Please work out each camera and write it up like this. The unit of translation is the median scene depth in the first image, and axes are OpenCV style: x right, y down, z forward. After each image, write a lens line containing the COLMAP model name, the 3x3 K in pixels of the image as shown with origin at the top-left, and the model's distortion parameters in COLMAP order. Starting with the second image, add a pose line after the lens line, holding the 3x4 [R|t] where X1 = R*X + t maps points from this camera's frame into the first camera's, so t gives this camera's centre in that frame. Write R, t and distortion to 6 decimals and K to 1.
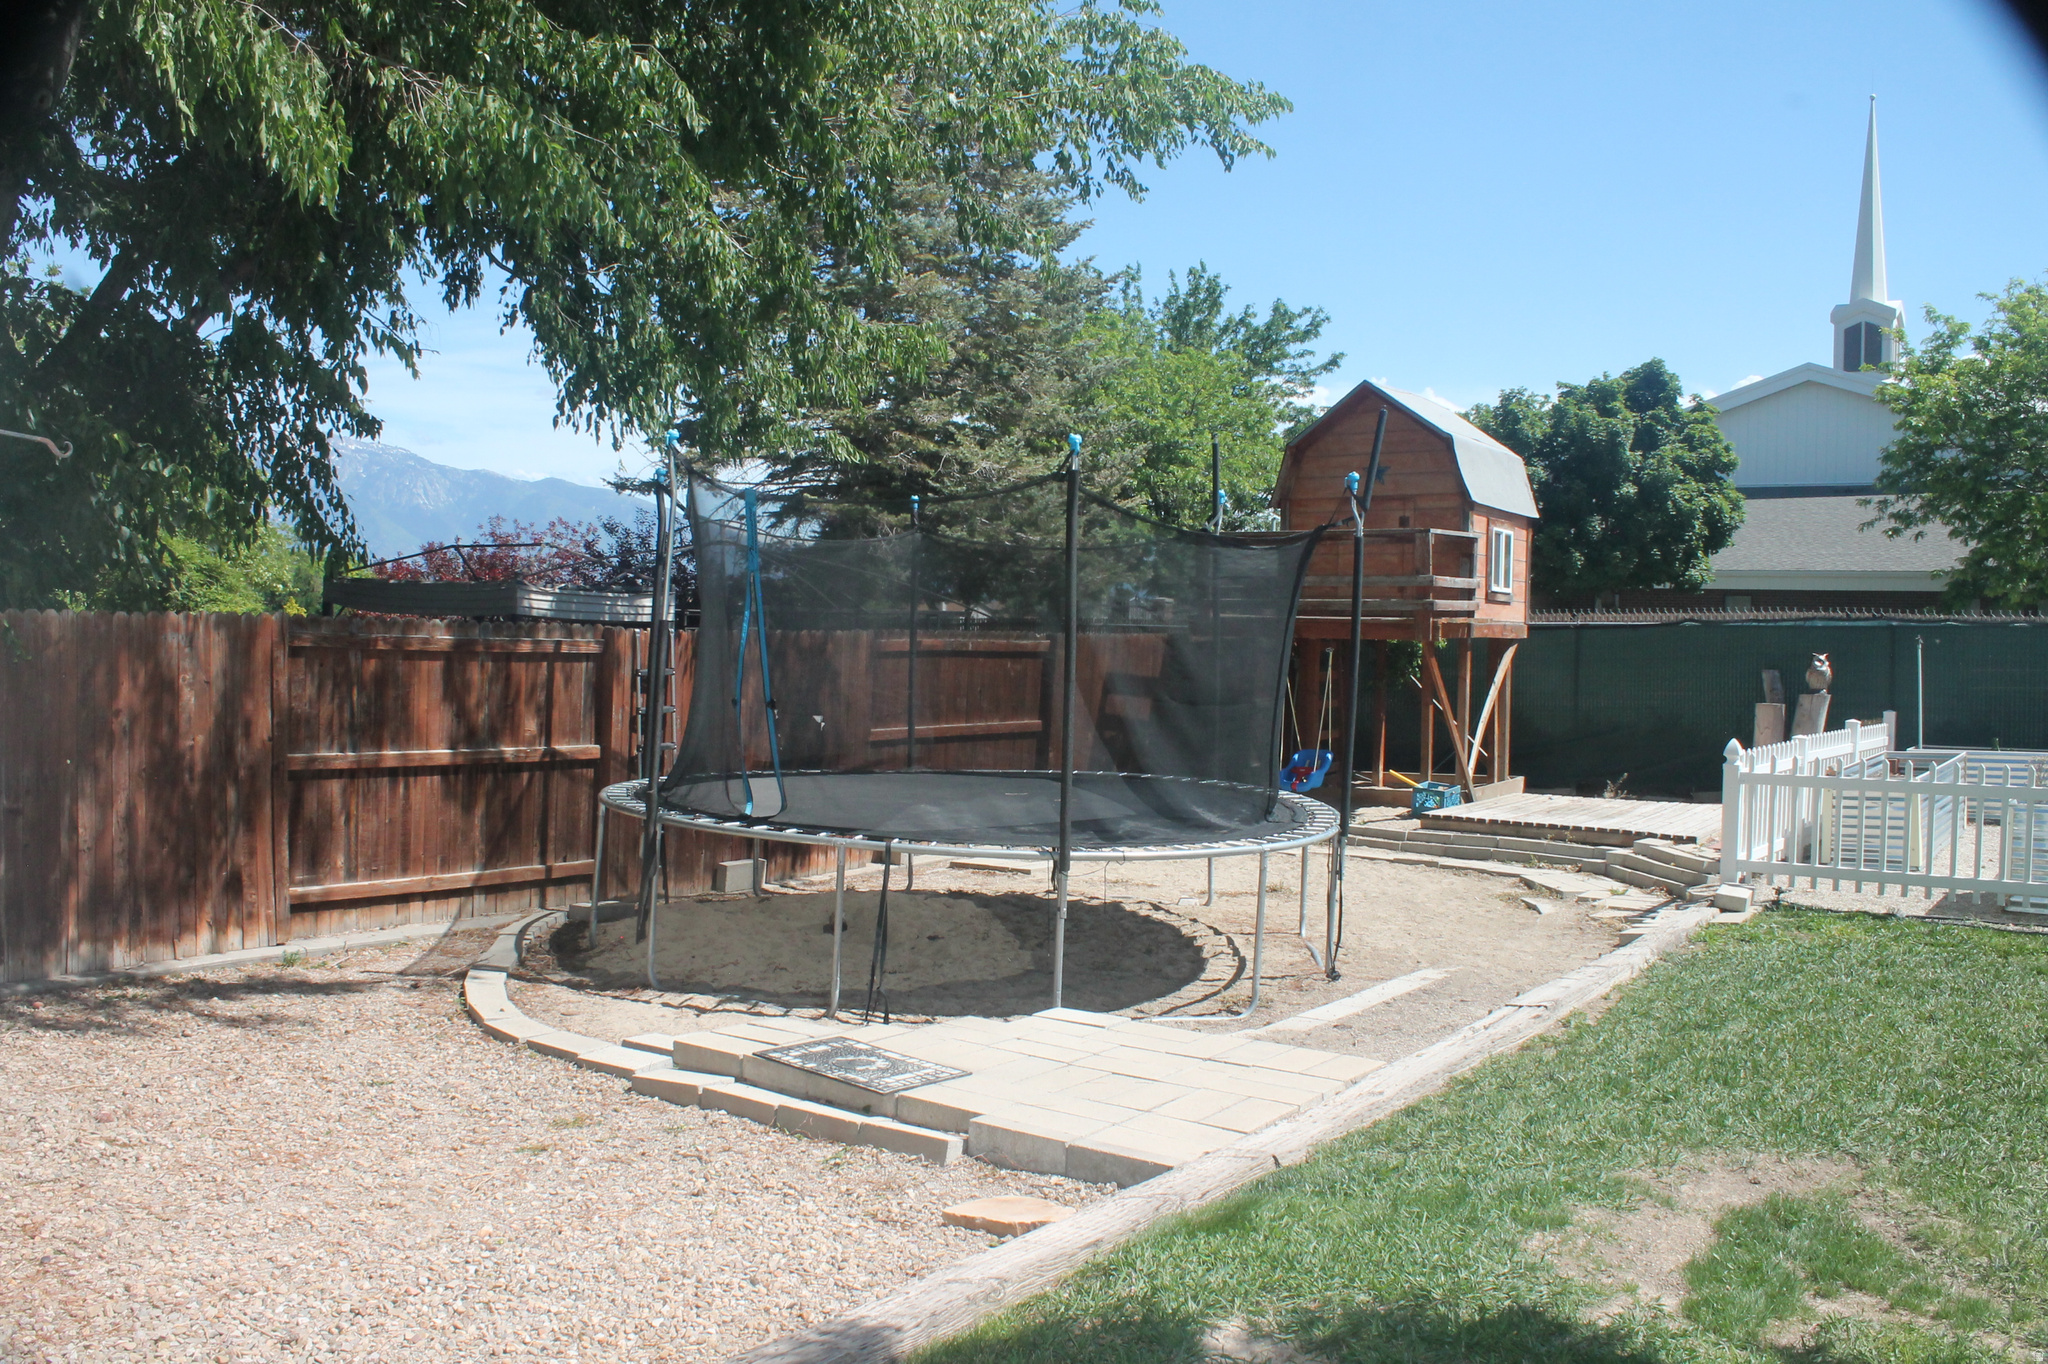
lens RADIAL K [[1748.1, 0, 1024.0], [0, 1748.1, 682.0], [0, 0, 1]] dist [-0.198637, 0.182139]
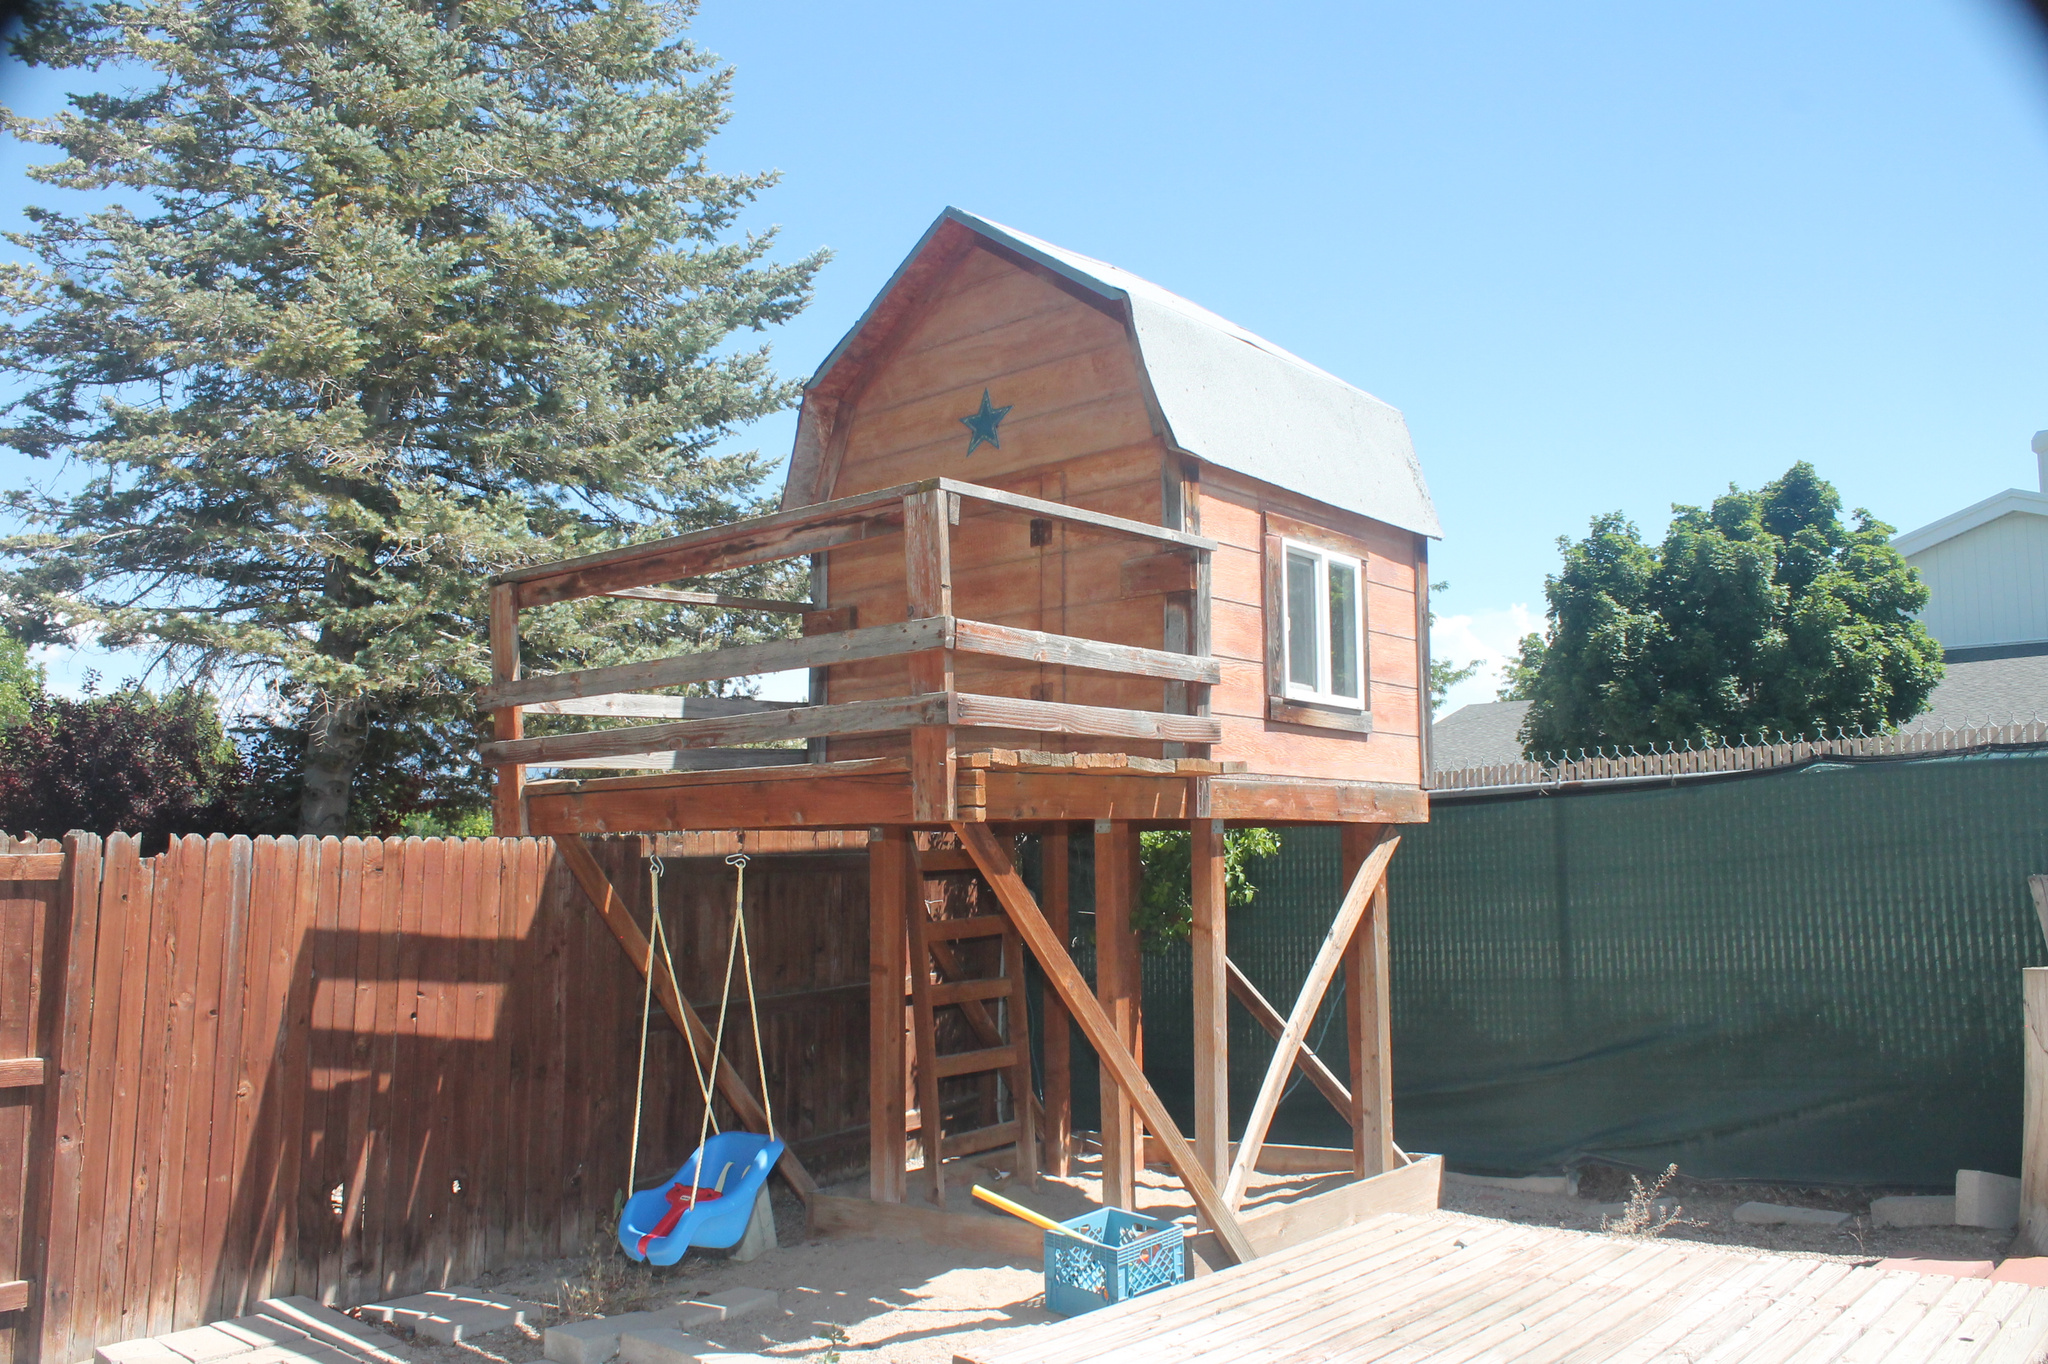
lens RADIAL K [[1748.1, 0, 1024.0], [0, 1748.1, 682.0], [0, 0, 1]] dist [-0.198637, 0.182139]
pose [[0.994245, -0.037519, -0.100341, 0.109261], [0.023246, 0.989906, -0.139807, -0.001334], [0.104574, 0.136670, 0.985082, 0.262723]]
